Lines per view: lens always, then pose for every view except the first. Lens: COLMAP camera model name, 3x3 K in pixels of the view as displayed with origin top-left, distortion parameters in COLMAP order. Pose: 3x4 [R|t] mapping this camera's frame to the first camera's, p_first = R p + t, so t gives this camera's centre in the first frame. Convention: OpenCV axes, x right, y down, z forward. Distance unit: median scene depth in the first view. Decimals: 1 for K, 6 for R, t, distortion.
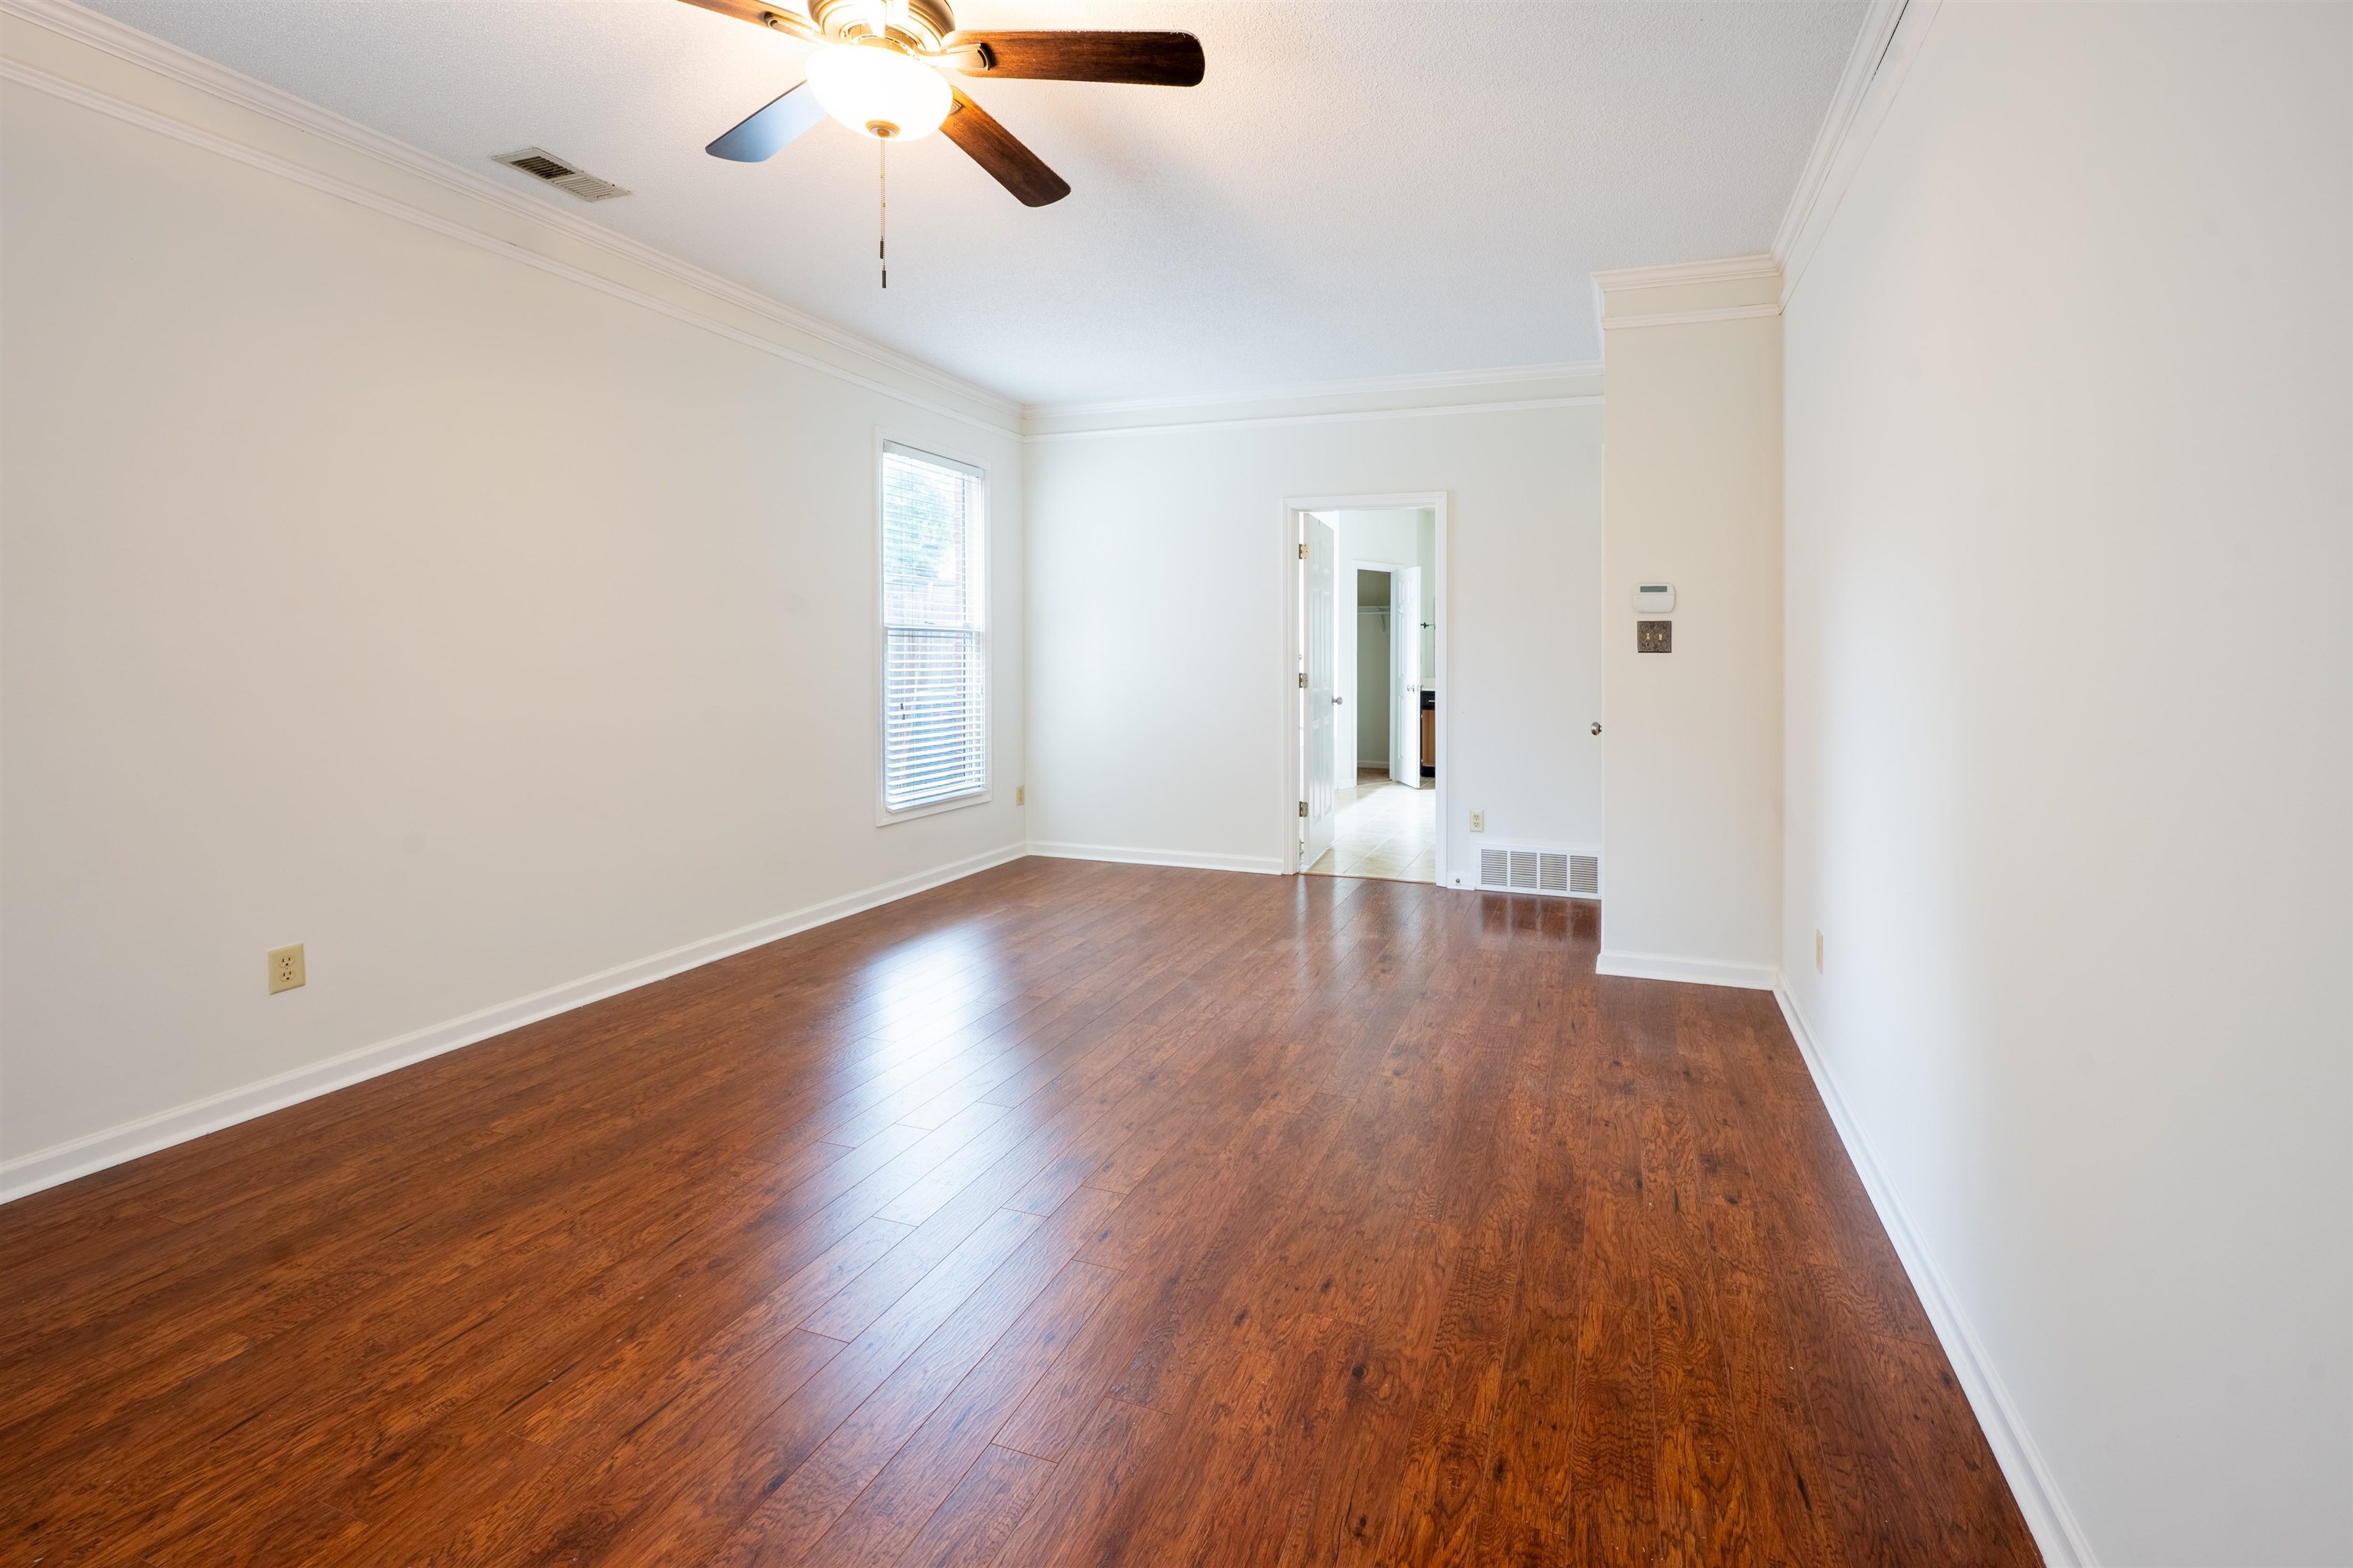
lens RADIAL K [[927.1, 0, 1193.2], [0, 927.1, 790.6], [0, 0, 1]] dist [-0.001452, 0.000247]
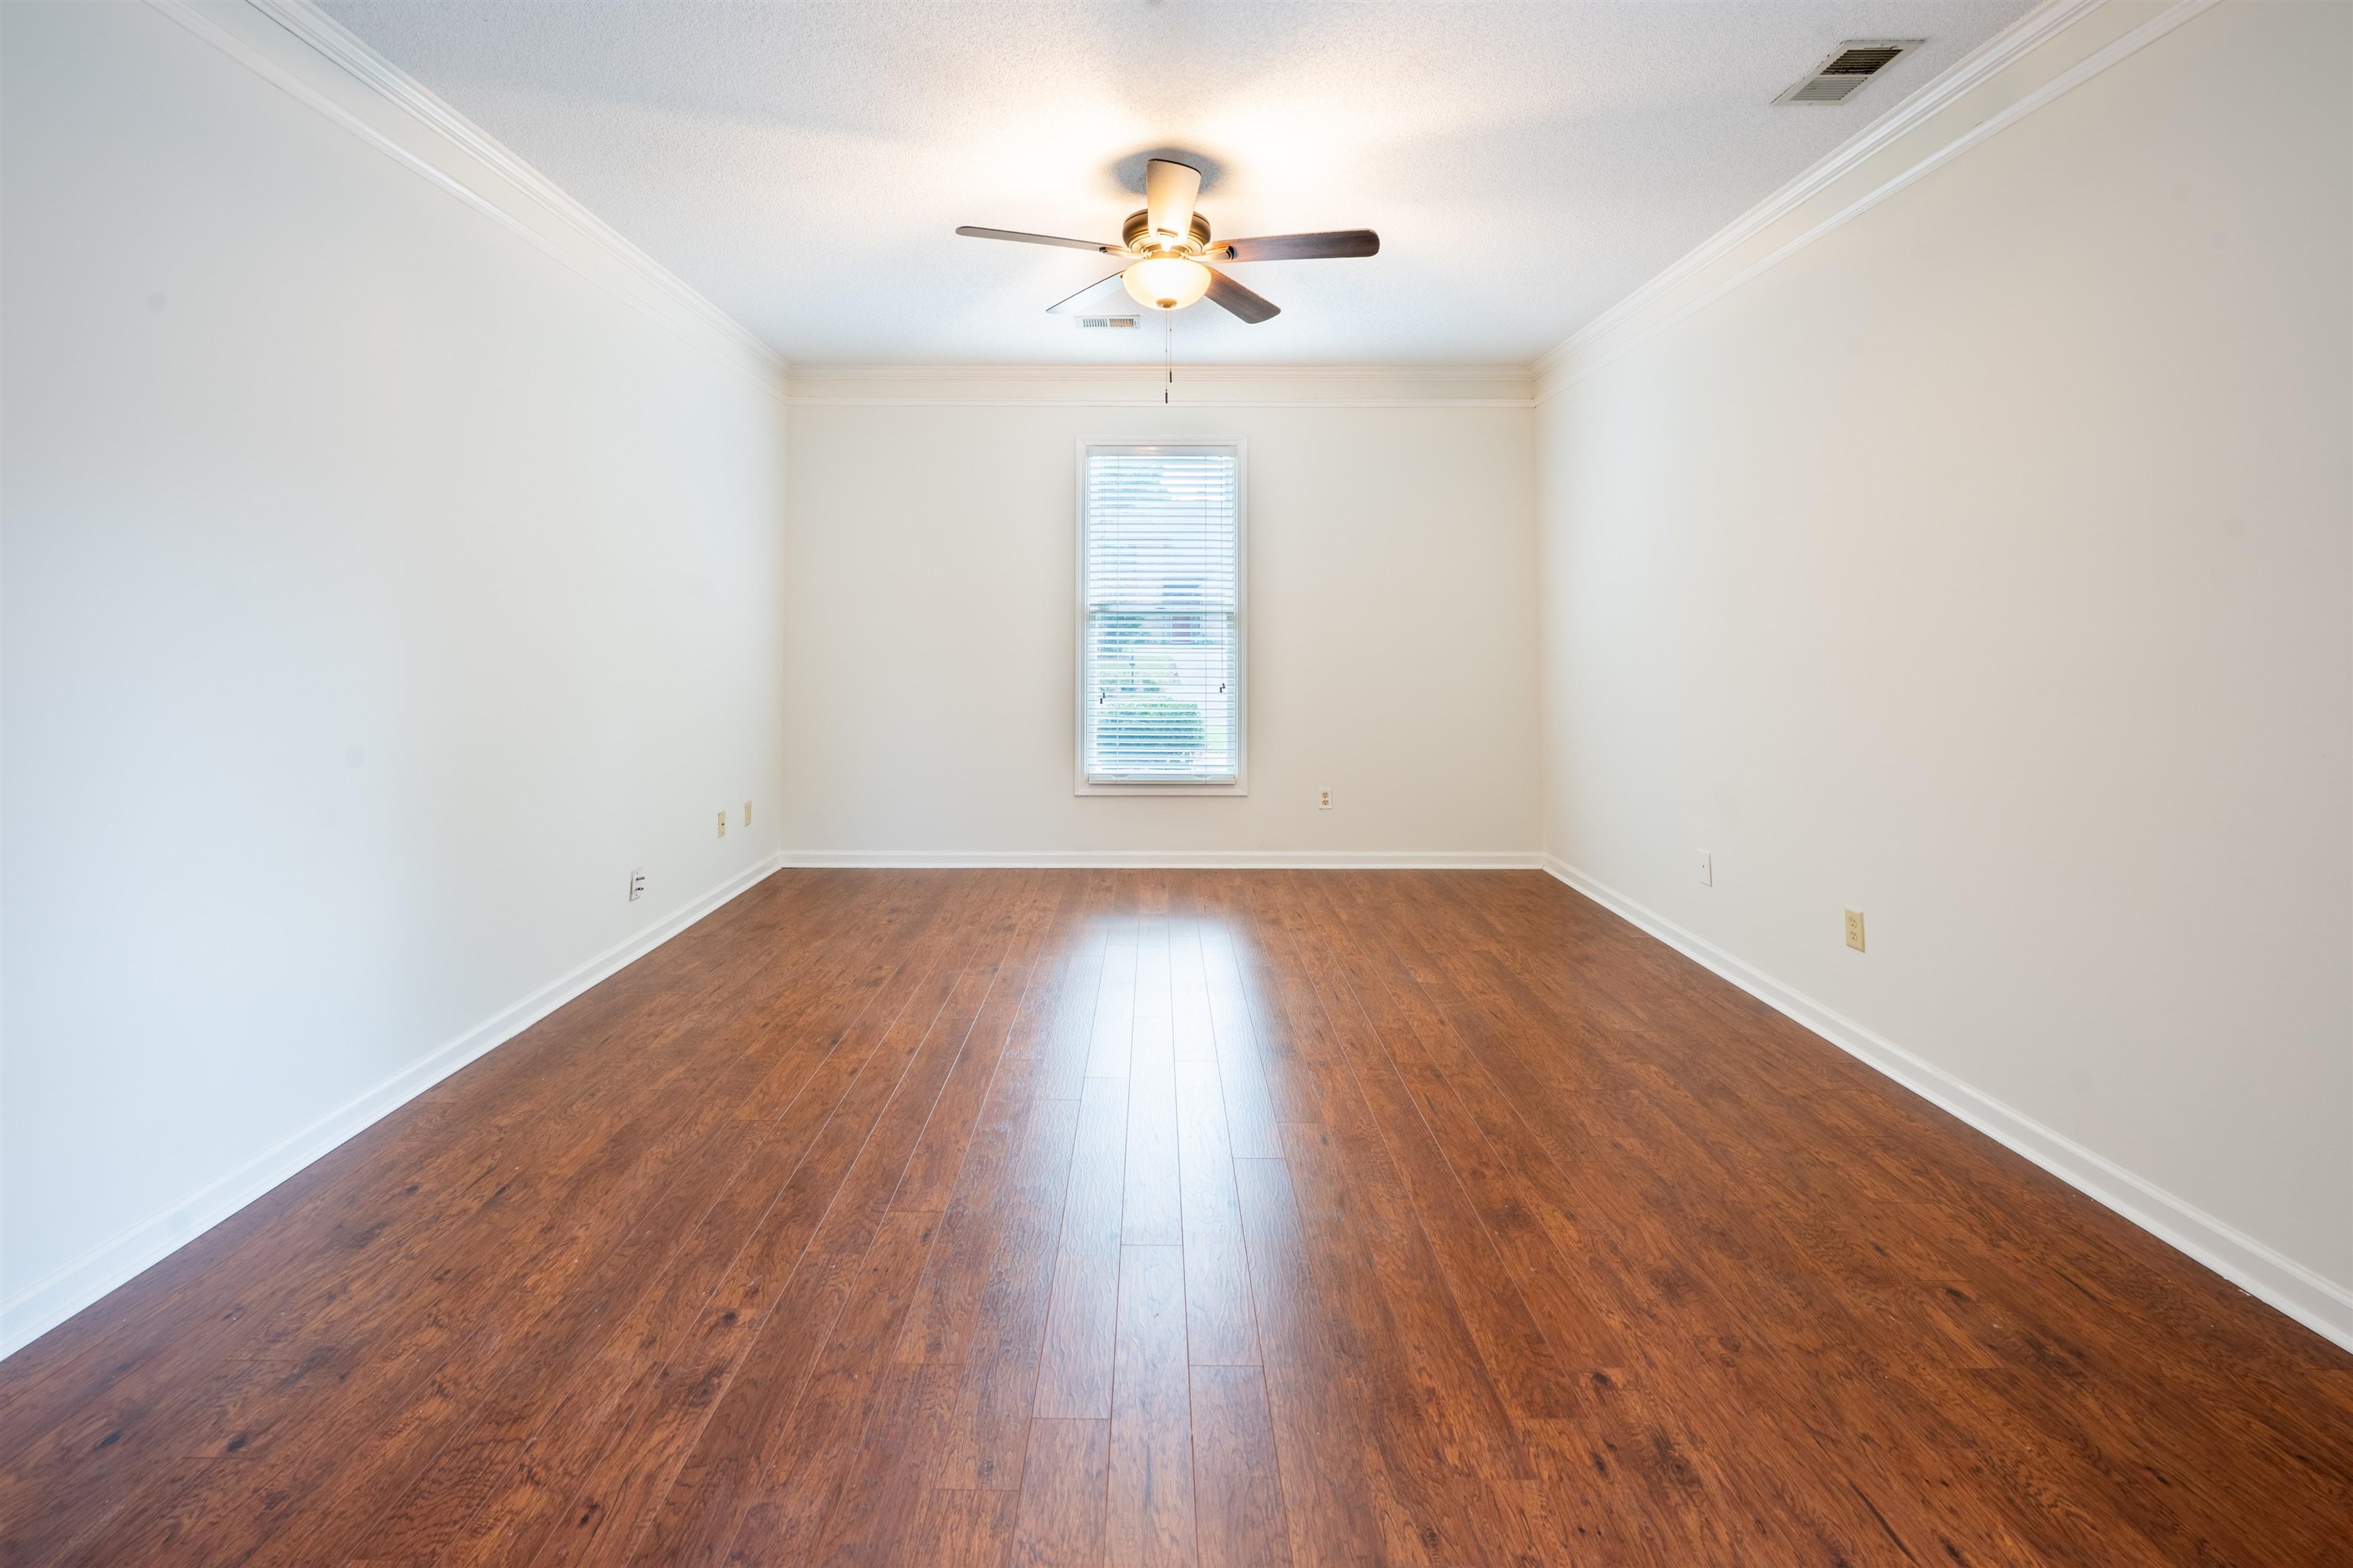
lens RADIAL K [[927.1, 0, 1196.3], [0, 927.1, 781.1], [0, 0, 1]] dist [-0.001452, 0.000247]
pose [[-0.882535, 0.063268, -0.465971, 0.296476], [-0.079263, 0.956716, 0.280021, -0.318344], [0.463519, 0.284063, -0.839320, 2.181312]]
